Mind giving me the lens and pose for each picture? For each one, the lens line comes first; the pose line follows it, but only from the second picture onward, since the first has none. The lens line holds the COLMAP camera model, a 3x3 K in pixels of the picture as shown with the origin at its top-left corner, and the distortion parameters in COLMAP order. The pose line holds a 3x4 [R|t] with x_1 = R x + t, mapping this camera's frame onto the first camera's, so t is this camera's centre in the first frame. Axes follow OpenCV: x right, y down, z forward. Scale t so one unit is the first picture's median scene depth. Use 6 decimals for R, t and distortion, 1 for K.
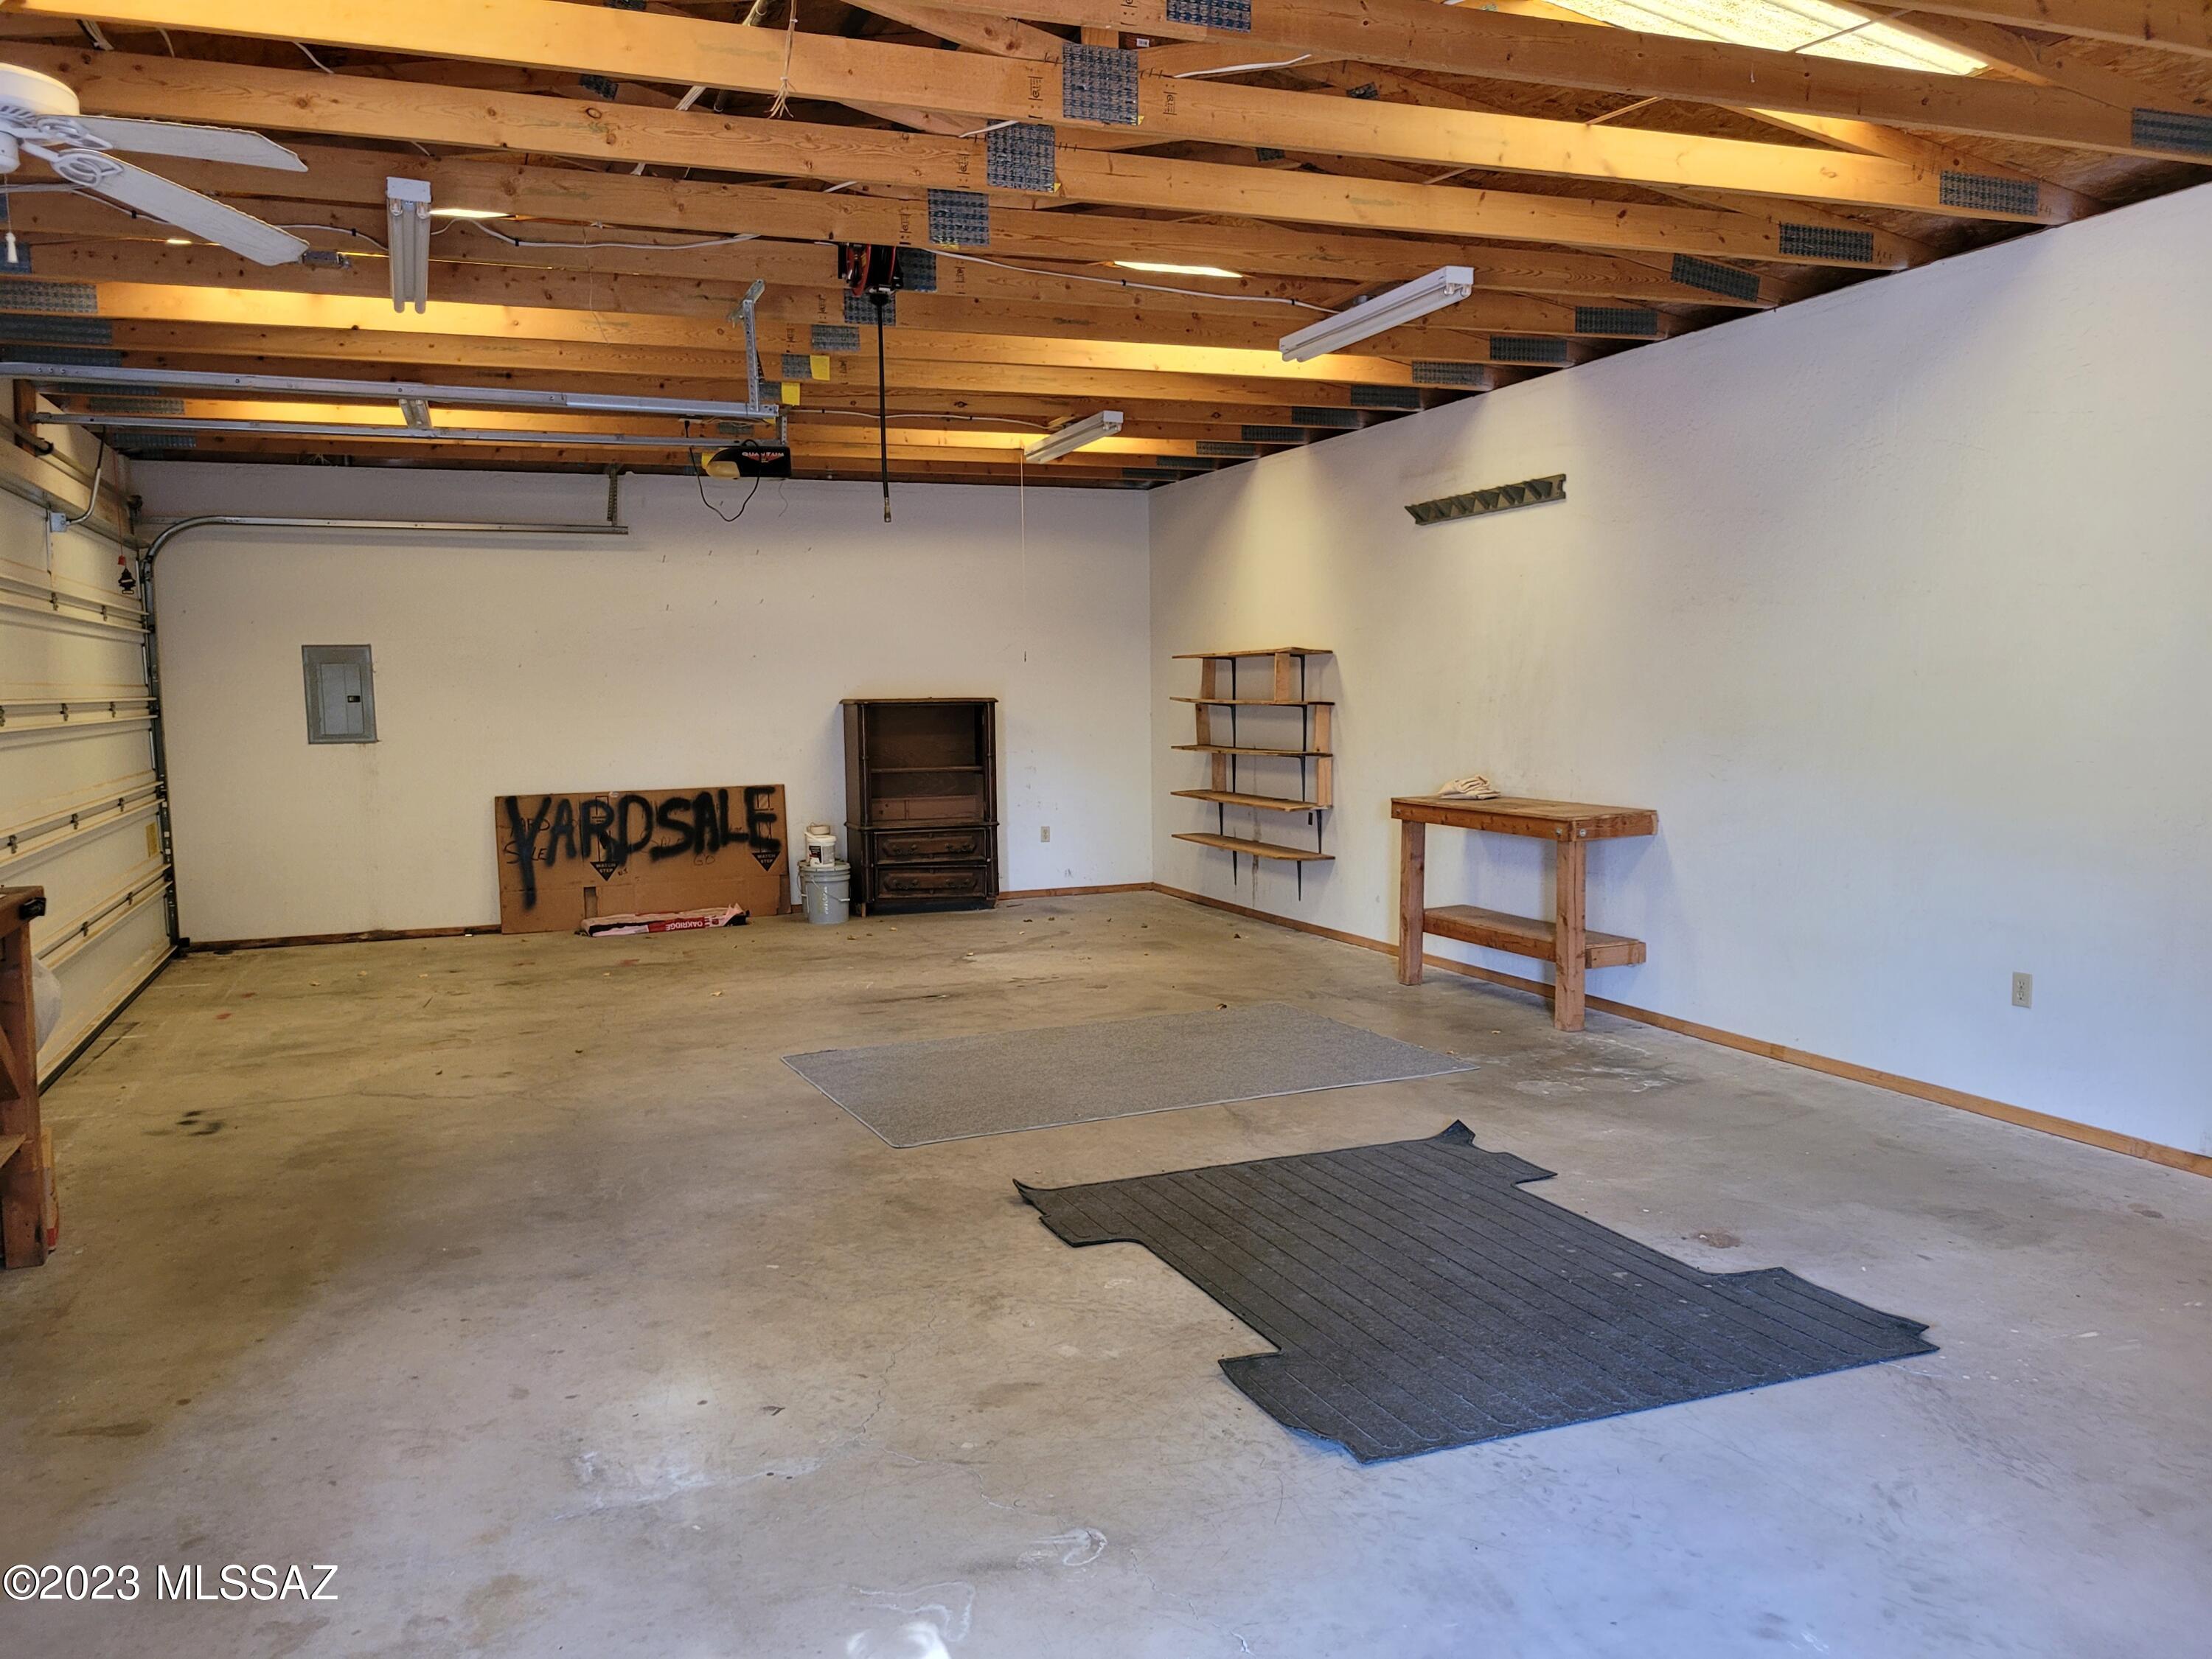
lens RADIAL K [[1680.1, 0, 1101.3], [0, 1680.1, 838.3], [0, 0, 1]] dist [0.046670, -0.019213]
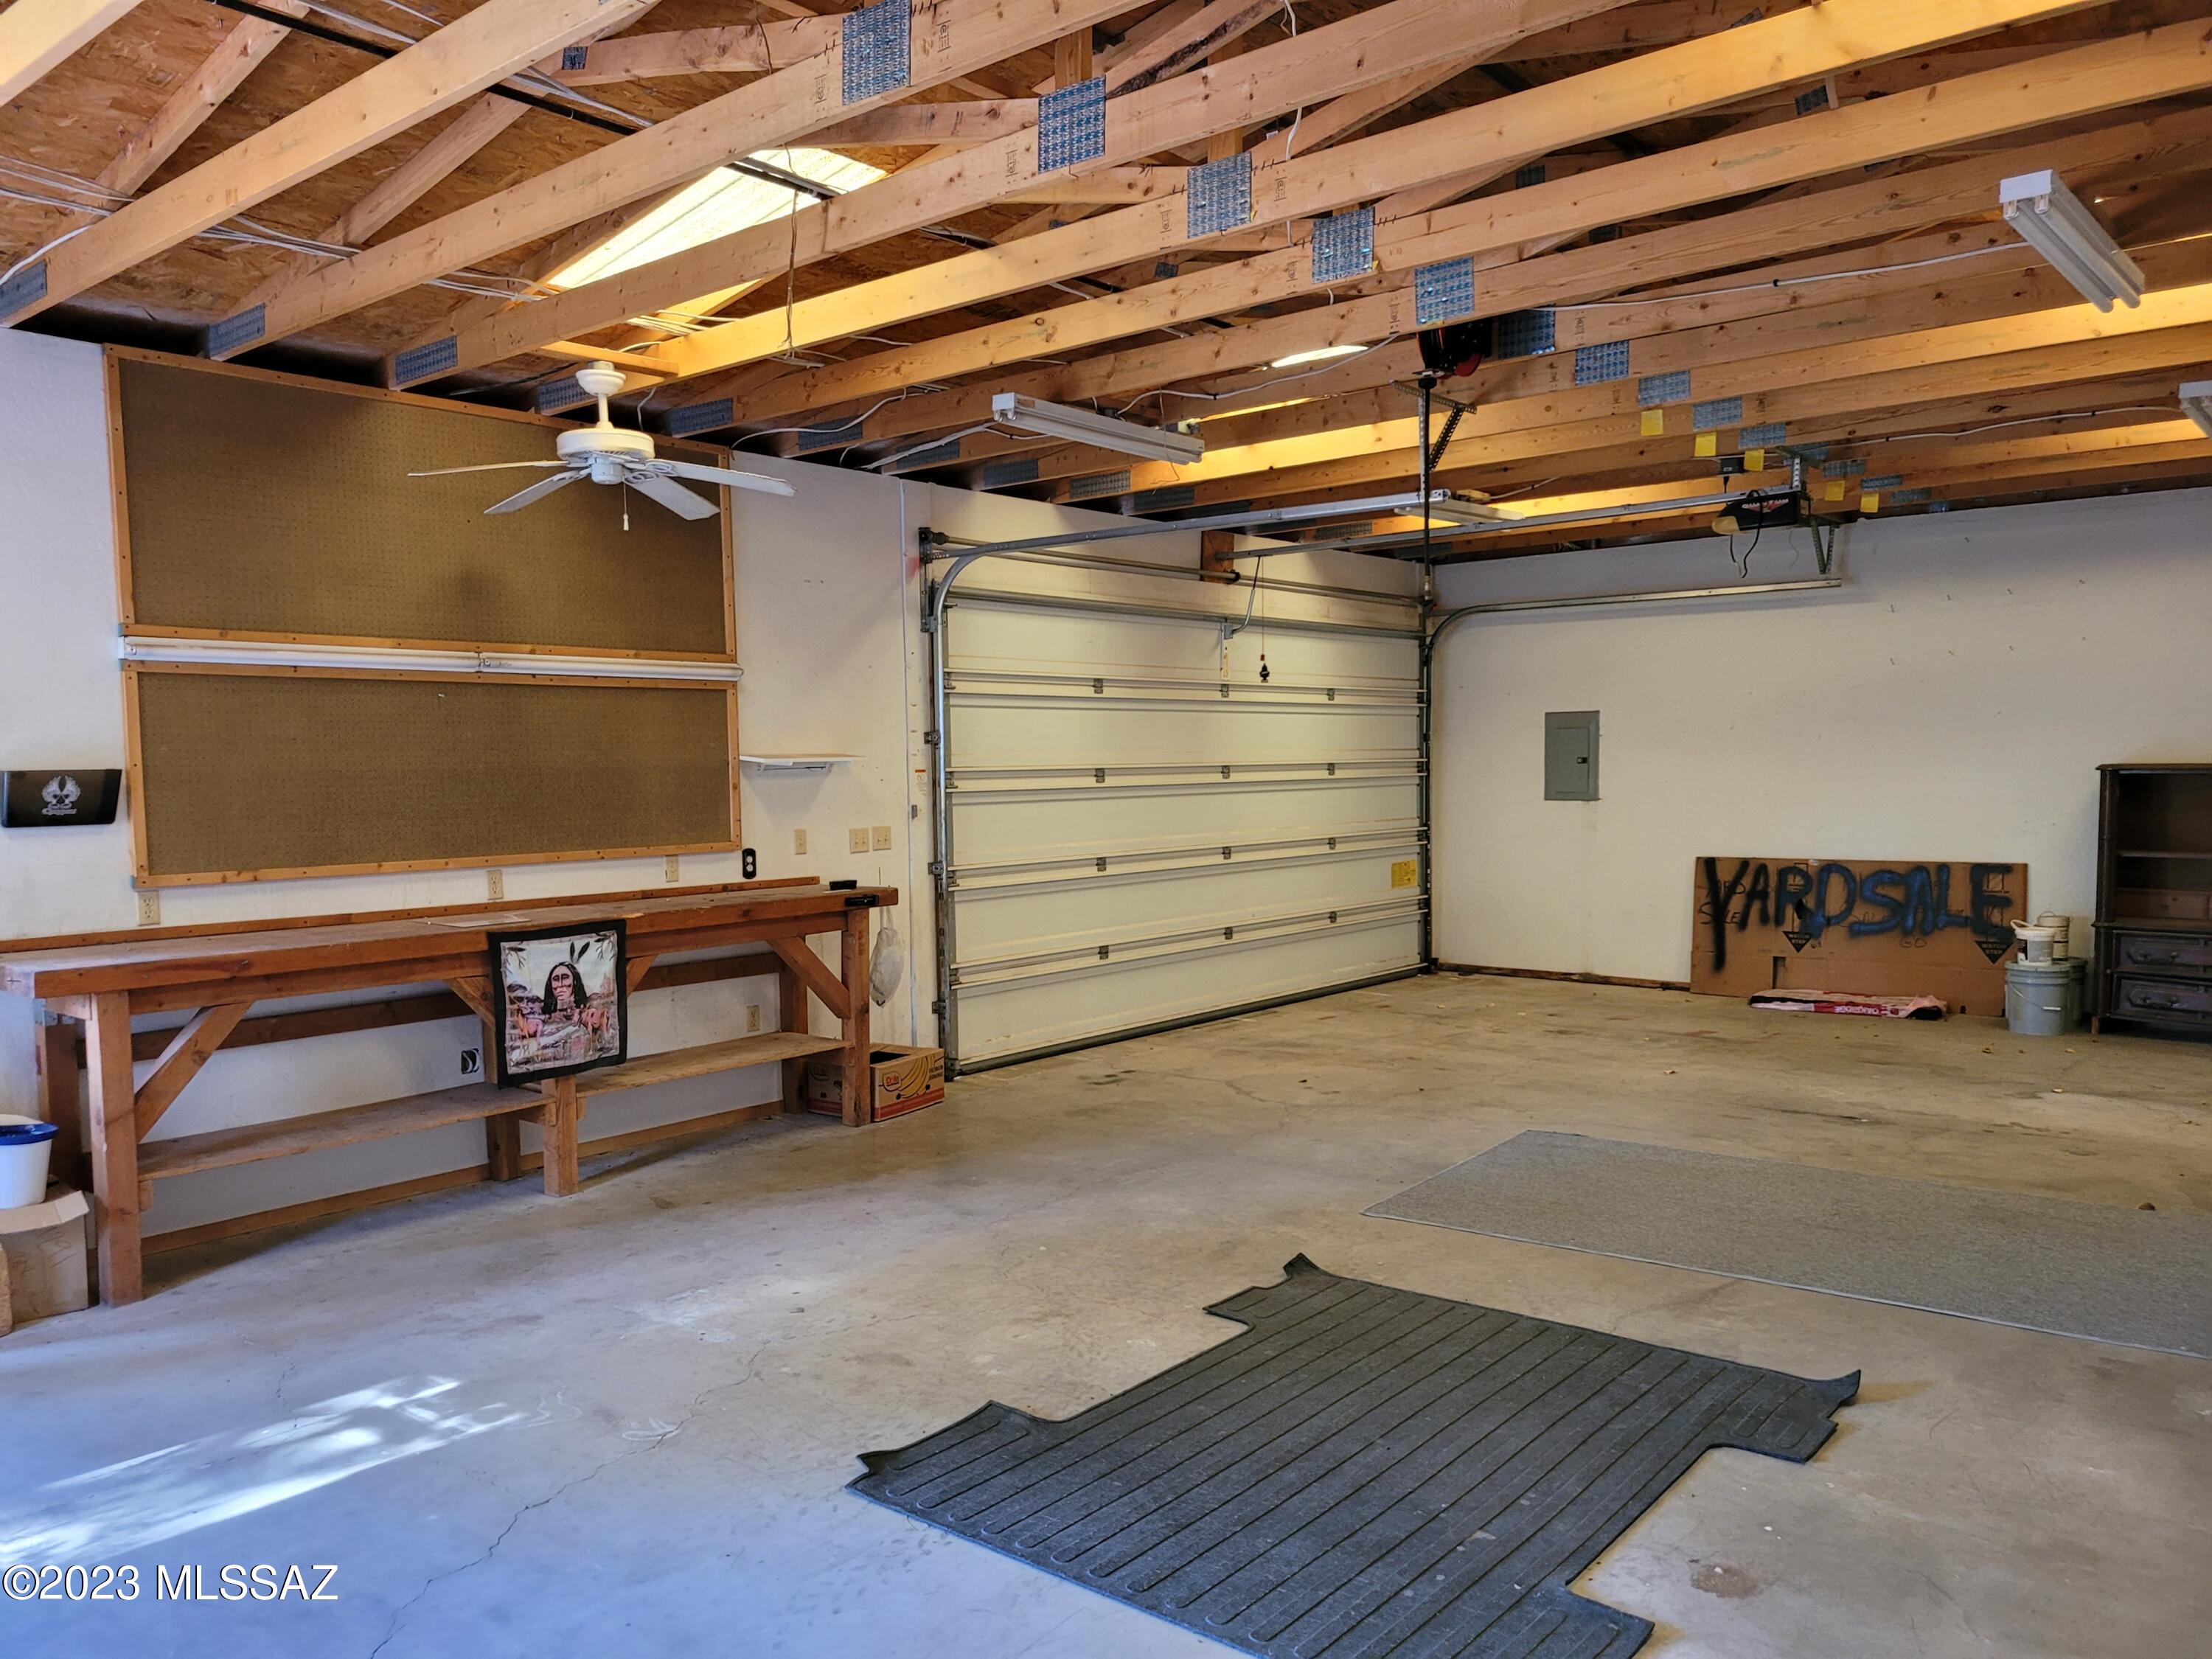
lens RADIAL K [[1680.1, 0, 1035.9], [0, 1680.1, 844.5], [0, 0, 1]] dist [0.046670, -0.019213]
pose [[0.469775, 0.054759, -0.881086, 0.606388], [-0.075589, 0.996904, 0.021655, -0.041897], [0.879544, 0.056428, 0.472460, 0.296874]]
